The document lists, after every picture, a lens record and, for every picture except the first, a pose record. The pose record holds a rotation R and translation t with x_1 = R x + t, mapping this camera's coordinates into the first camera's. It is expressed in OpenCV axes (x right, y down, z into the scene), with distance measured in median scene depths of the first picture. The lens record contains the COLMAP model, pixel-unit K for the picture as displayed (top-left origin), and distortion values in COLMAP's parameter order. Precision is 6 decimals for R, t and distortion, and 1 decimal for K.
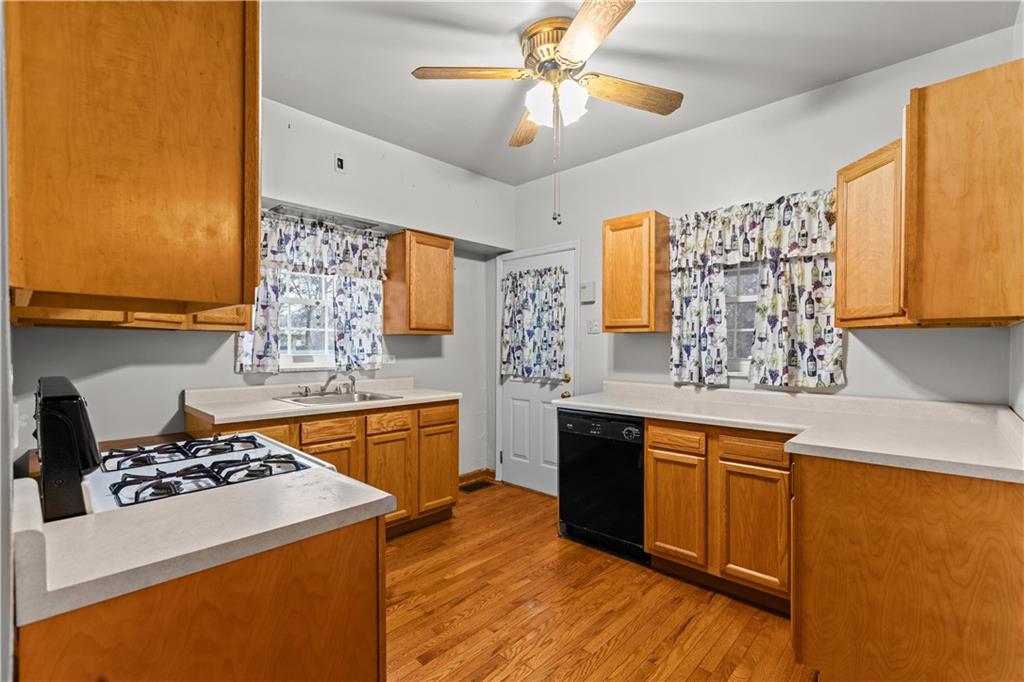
lens RADIAL K [[459.3, 0, 517.6], [0, 459.3, 345.8], [0, 0, 1]] dist [0.001330, 0.001441]
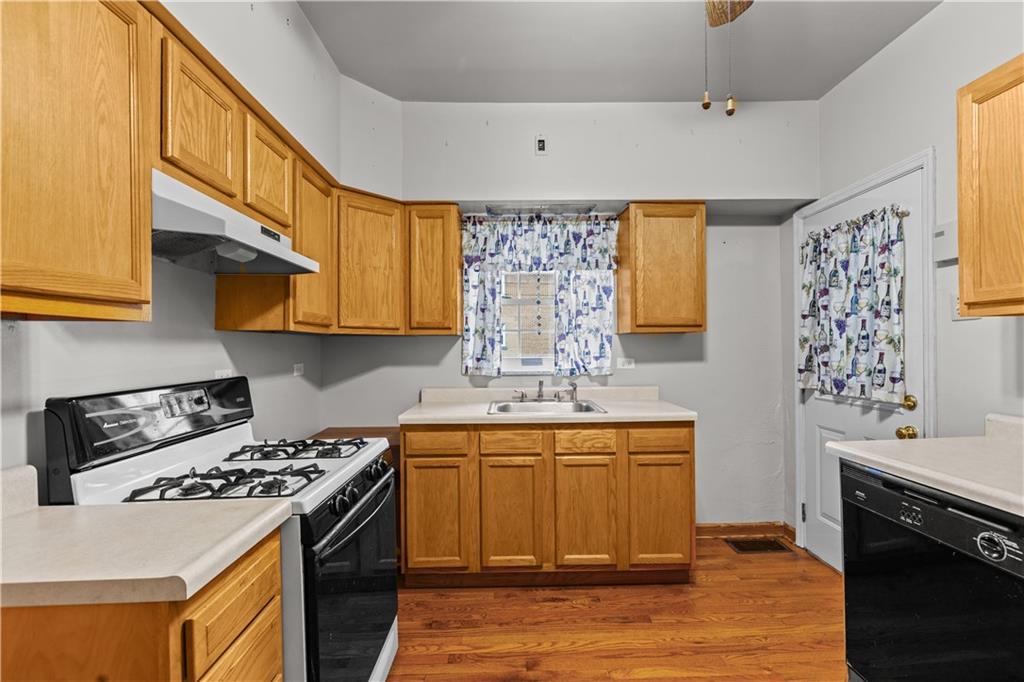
lens RADIAL K [[459.3, 0, 516.9], [0, 459.3, 343.0], [0, 0, 1]] dist [0.001330, 0.001441]
pose [[0.704562, -0.015570, -0.709472, 0.182203], [0.010880, 0.999879, -0.011139, -0.000486], [0.709559, 0.000130, 0.704646, 0.288076]]
